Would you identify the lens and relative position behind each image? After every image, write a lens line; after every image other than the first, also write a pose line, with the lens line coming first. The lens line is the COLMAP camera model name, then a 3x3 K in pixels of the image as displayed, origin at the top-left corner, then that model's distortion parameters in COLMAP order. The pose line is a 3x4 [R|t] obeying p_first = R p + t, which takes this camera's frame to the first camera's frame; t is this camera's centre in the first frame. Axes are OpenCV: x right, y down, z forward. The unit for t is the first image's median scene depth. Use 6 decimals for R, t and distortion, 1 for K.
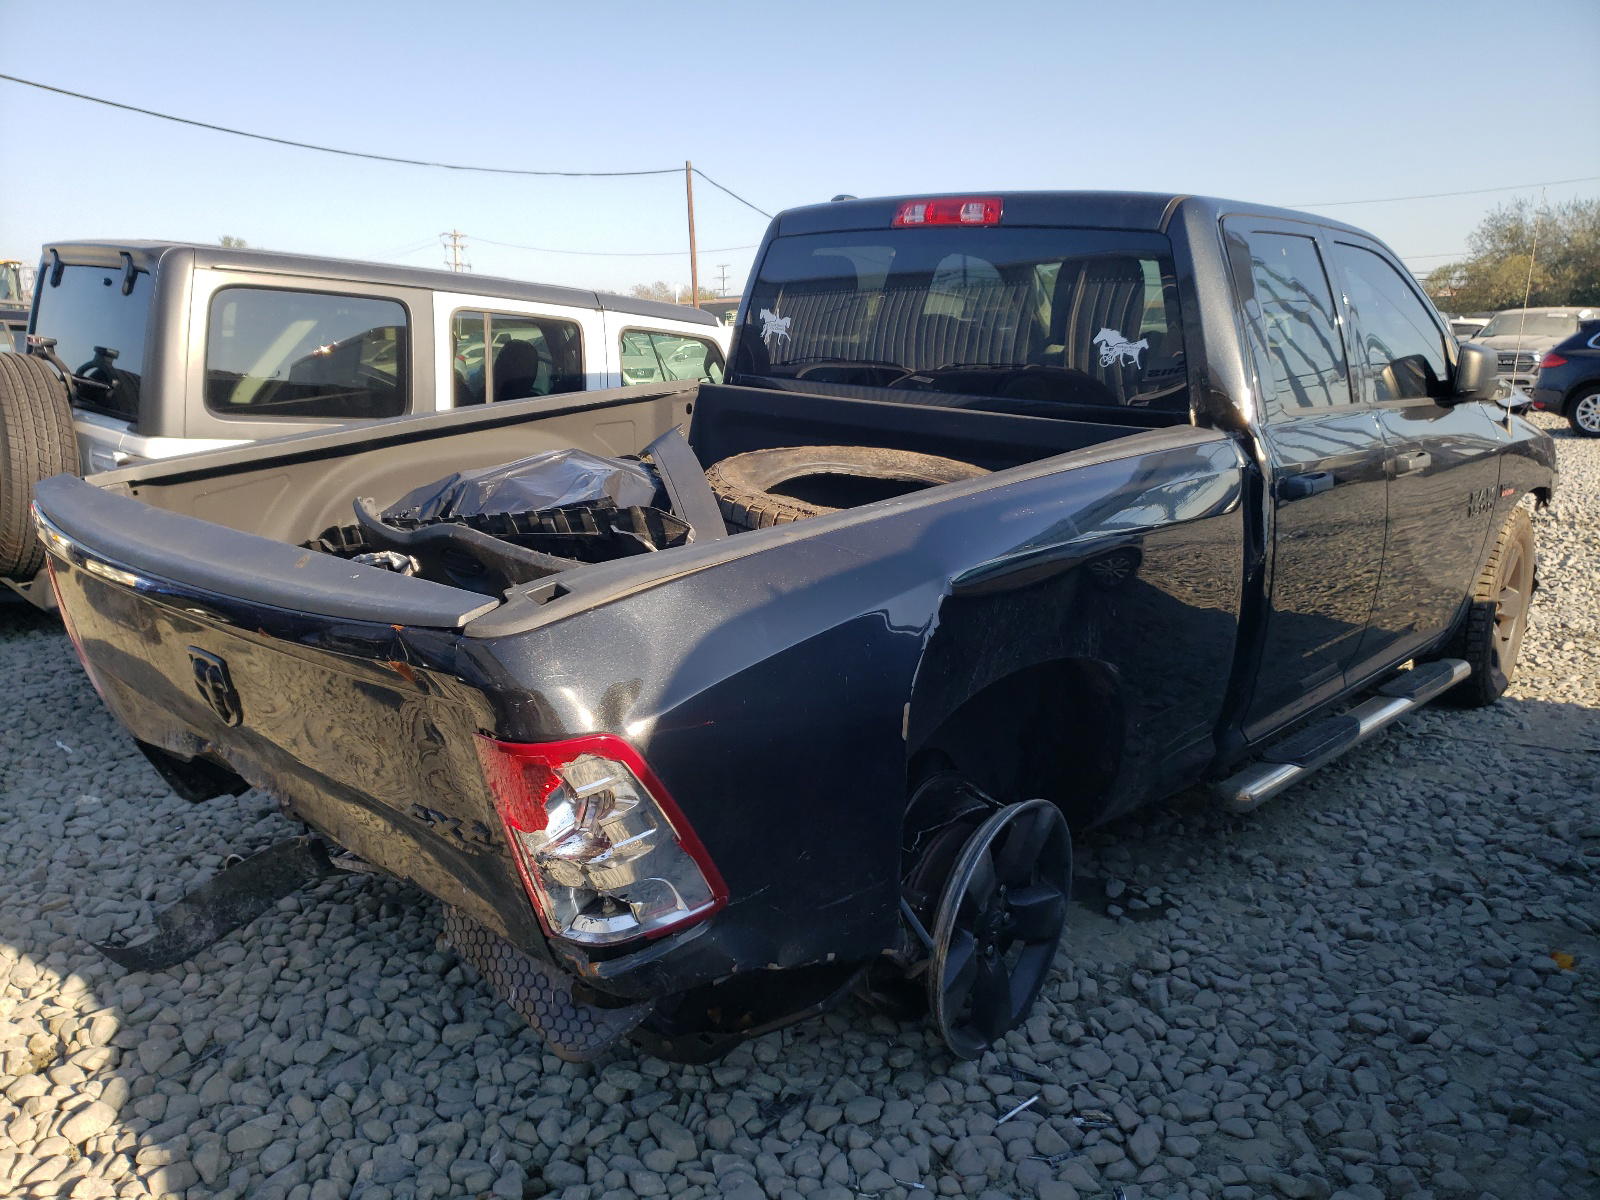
lens RADIAL K [[1228.4, 0, 795.8], [0, 1228.4, 606.9], [0, 0, 1]] dist [-0.024262, 0.028596]
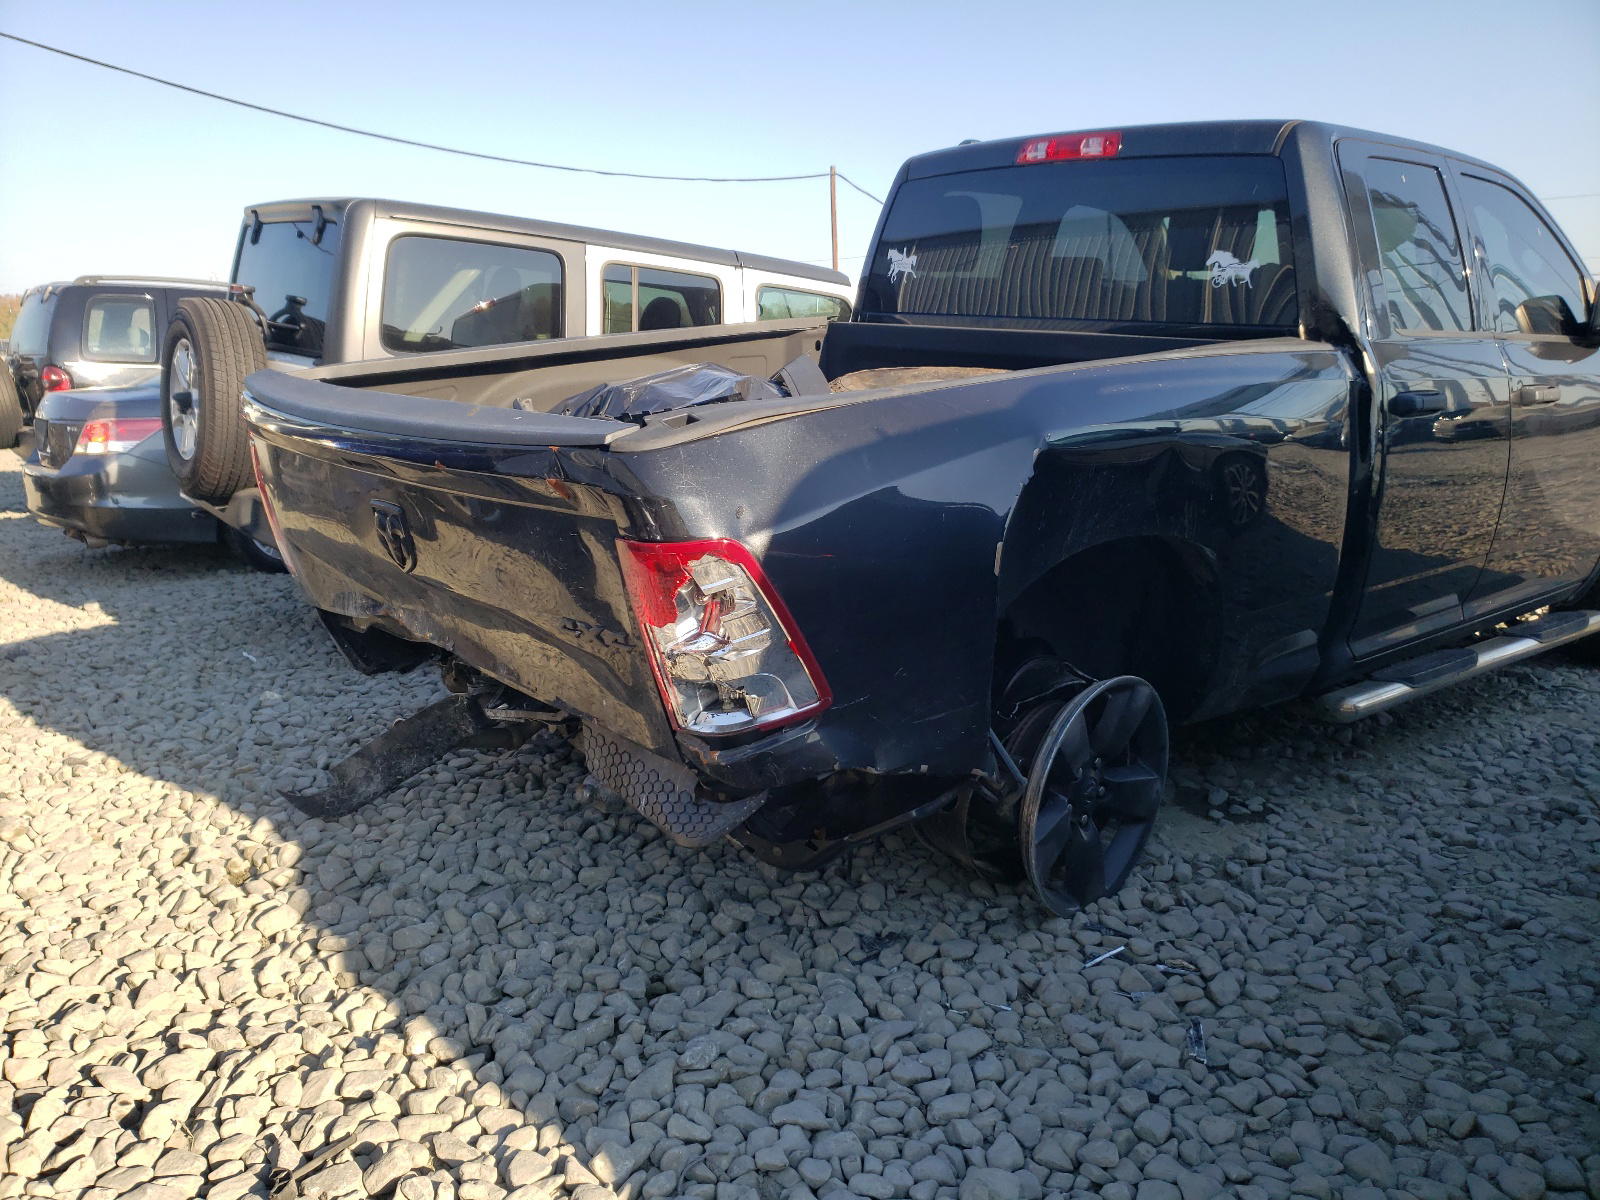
lens RADIAL K [[1228.4, 0, 788.6], [0, 1228.4, 601.0], [0, 0, 1]] dist [-0.024262, 0.028596]
pose [[0.993149, 0.023815, -0.114406, 0.020421], [-0.024837, 0.999663, -0.007518, 0.102061], [0.114188, 0.010308, 0.993406, -0.079597]]
